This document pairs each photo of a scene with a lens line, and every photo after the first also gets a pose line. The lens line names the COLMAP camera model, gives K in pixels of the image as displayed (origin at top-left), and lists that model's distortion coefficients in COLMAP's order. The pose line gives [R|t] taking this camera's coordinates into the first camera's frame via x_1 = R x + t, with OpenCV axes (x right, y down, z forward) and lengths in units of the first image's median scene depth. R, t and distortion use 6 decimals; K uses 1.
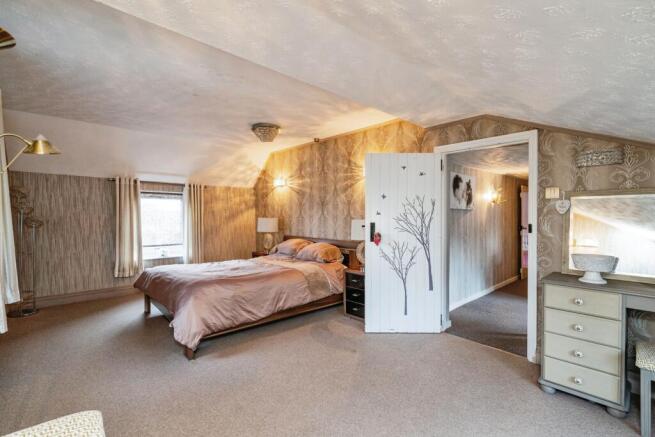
lens RADIAL K [[298.6, 0, 327.8], [0, 298.6, 217.2], [0, 0, 1]] dist [0.001603, 0.000081]
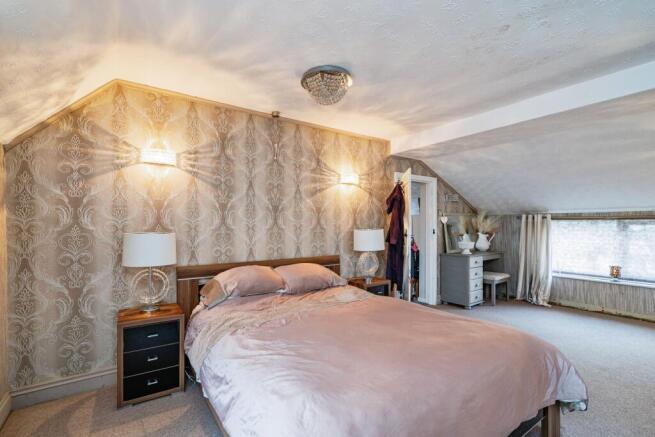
lens RADIAL K [[298.6, 0, 327.7], [0, 298.6, 222.7], [0, 0, 1]] dist [0.001603, 0.000081]
pose [[0.159113, -0.004846, 0.987249, -0.717935], [0.000665, 0.999988, 0.004801, -0.017802], [-0.987260, -0.000108, 0.159114, 0.815021]]
